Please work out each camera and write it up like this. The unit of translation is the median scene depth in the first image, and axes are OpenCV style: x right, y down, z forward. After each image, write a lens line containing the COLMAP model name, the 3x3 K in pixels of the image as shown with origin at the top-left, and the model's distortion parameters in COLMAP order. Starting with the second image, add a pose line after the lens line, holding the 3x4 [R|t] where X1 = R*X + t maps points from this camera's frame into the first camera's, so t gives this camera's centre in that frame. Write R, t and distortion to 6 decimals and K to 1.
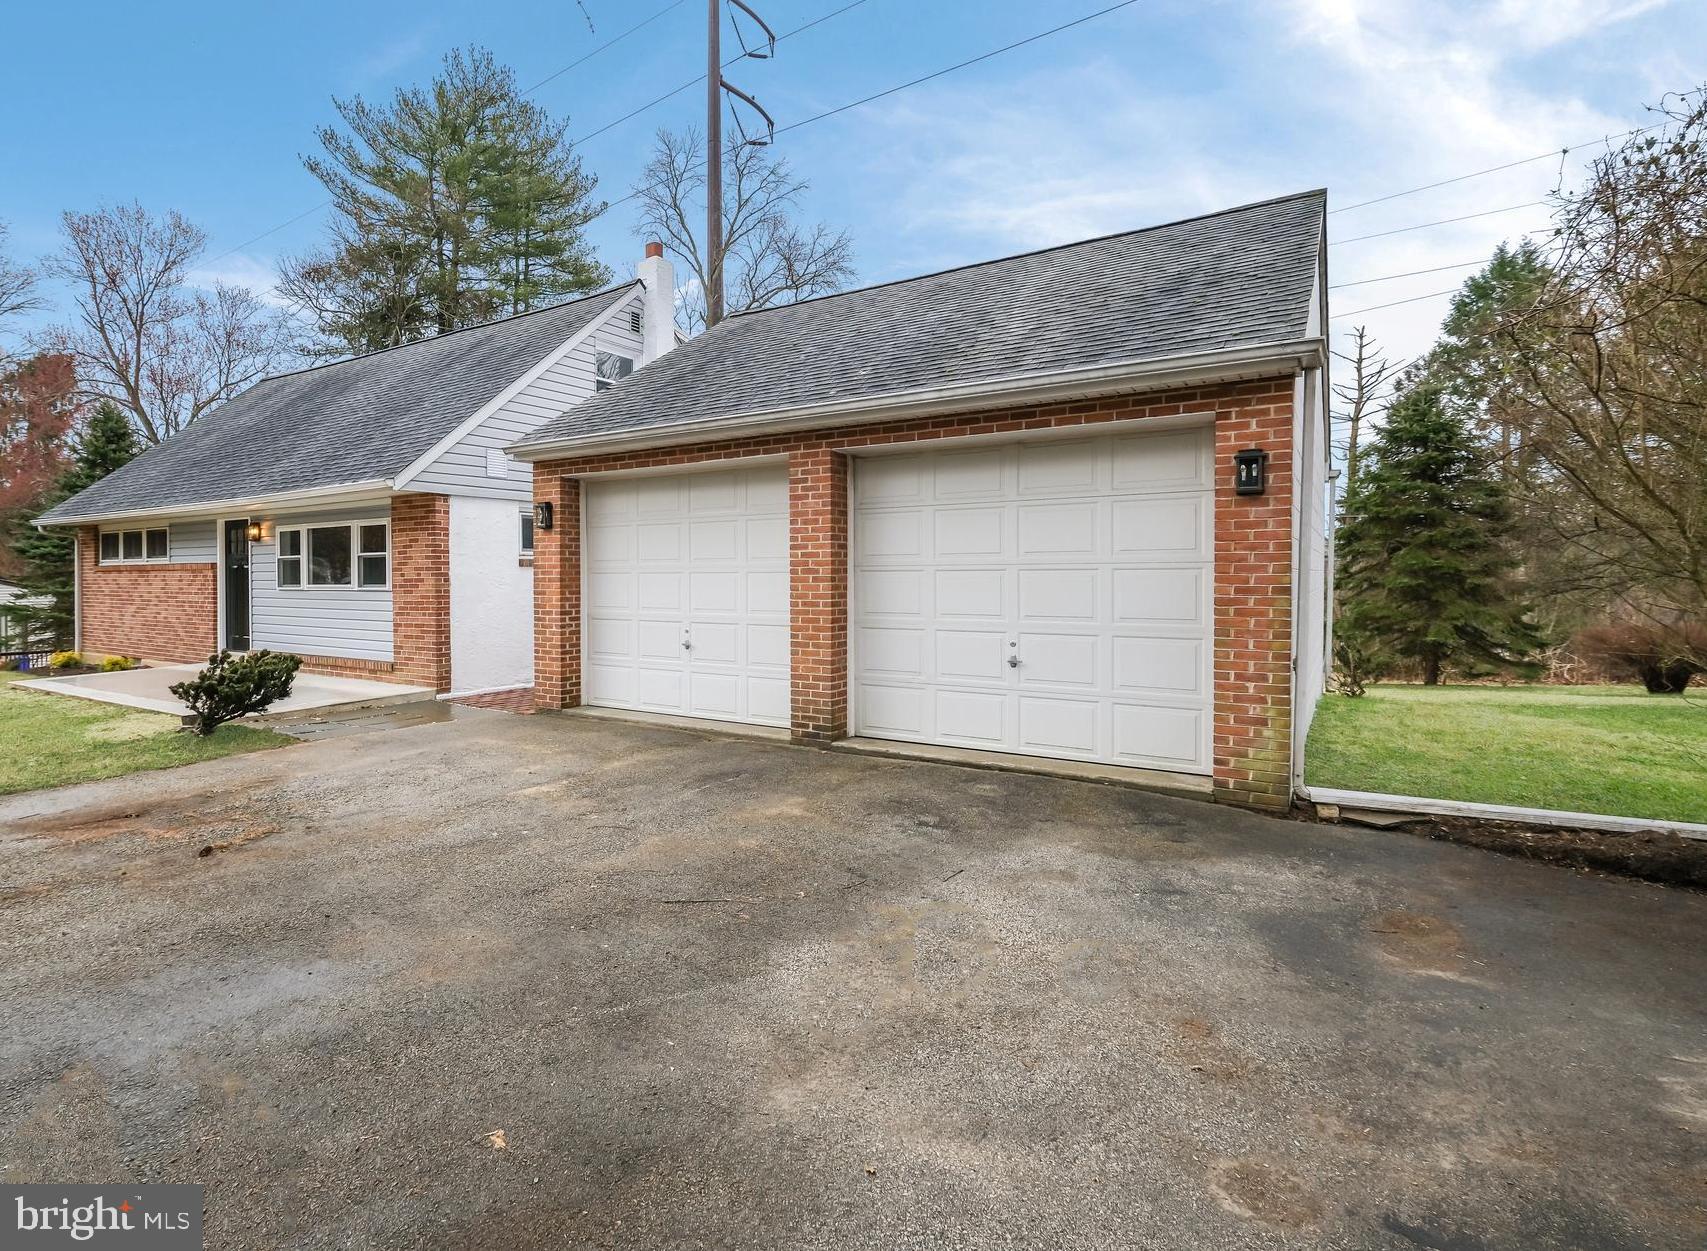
lens RADIAL K [[789.1, 0, 856.1], [0, 789.1, 574.4], [0, 0, 1]] dist [-0.002814, 0.000065]
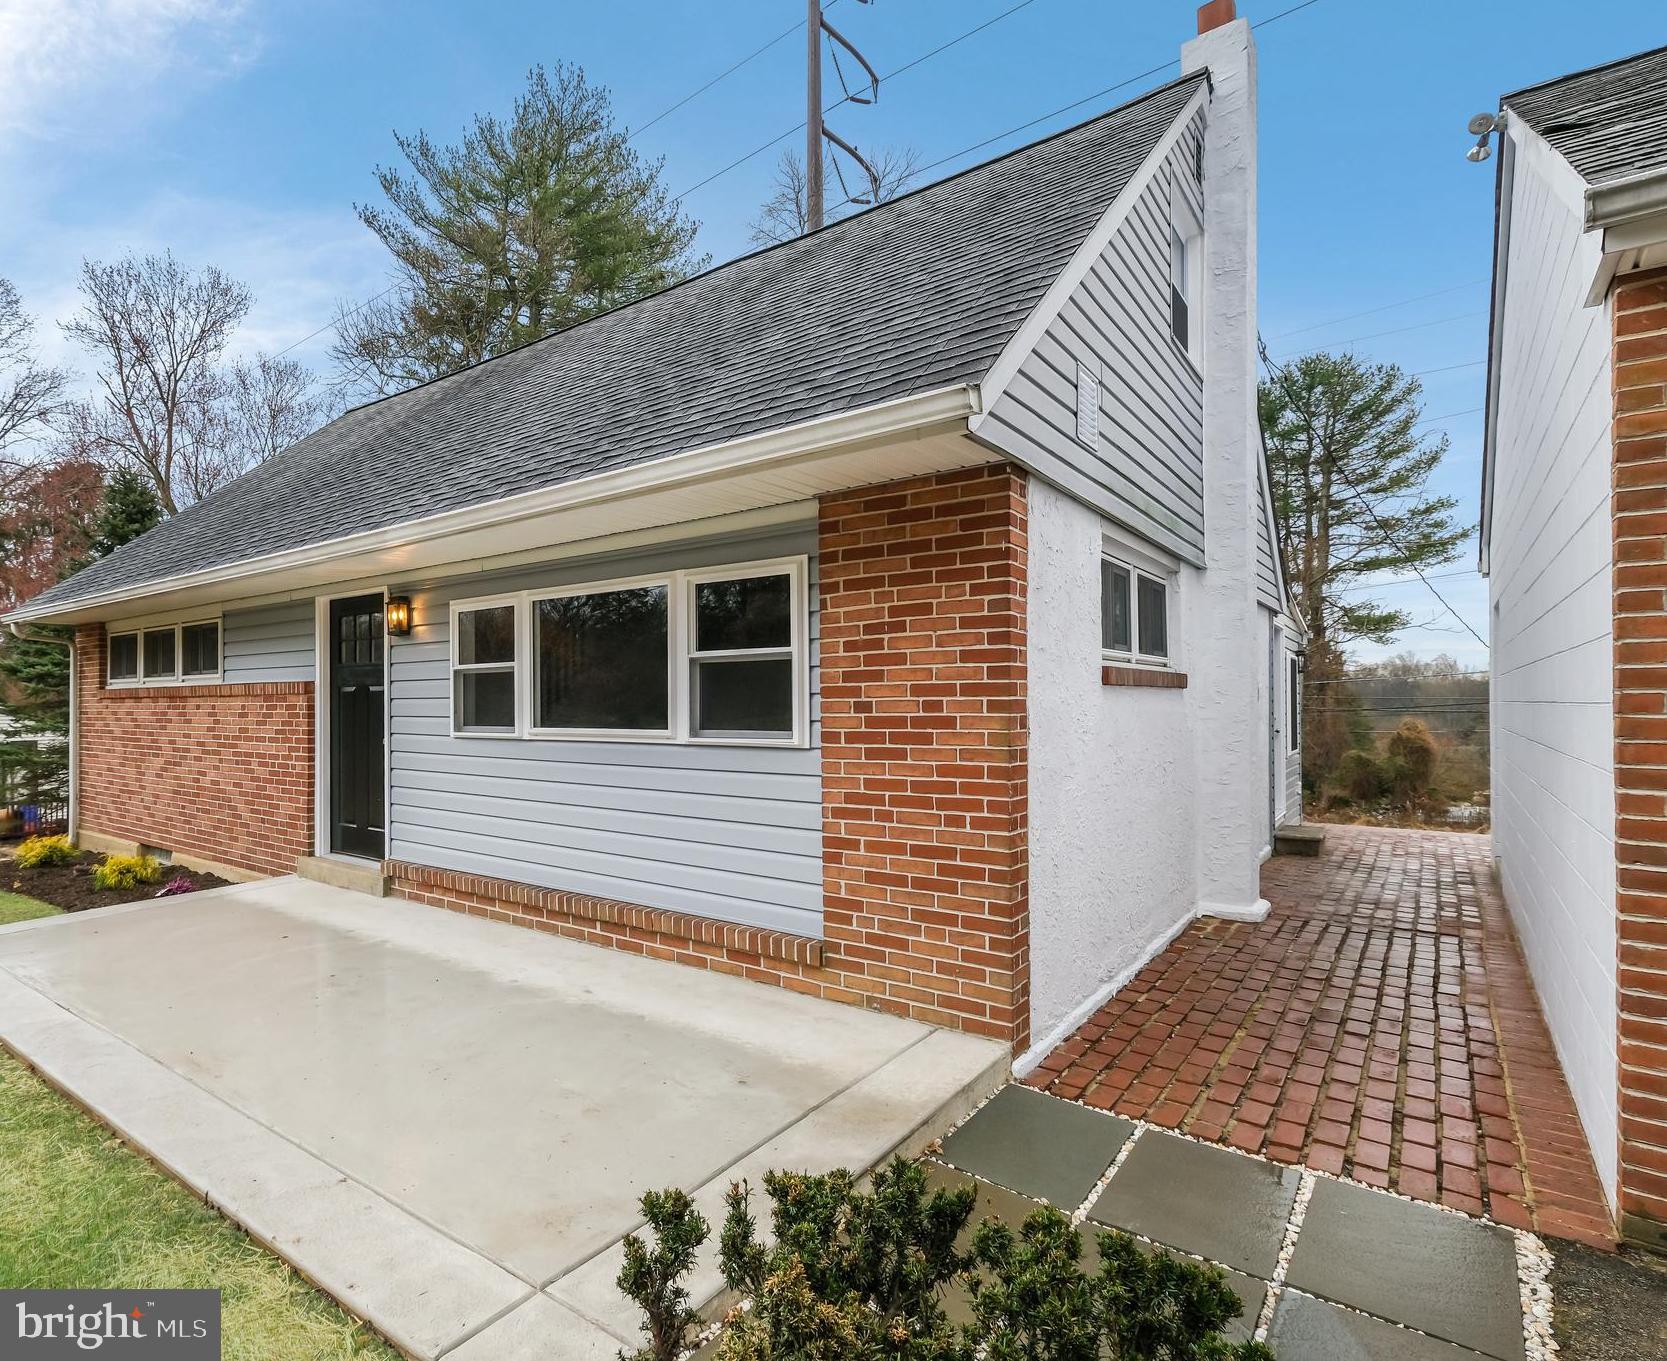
lens RADIAL K [[816.7, 0, 828.4], [0, 816.7, 698.8], [0, 0, 1]] dist [0.000112, -0.000166]
pose [[0.998271, 0.002134, -0.058745, -0.389837], [-0.002623, 0.999962, -0.008257, 0.000131], [0.058725, 0.008396, 0.998239, 0.426854]]
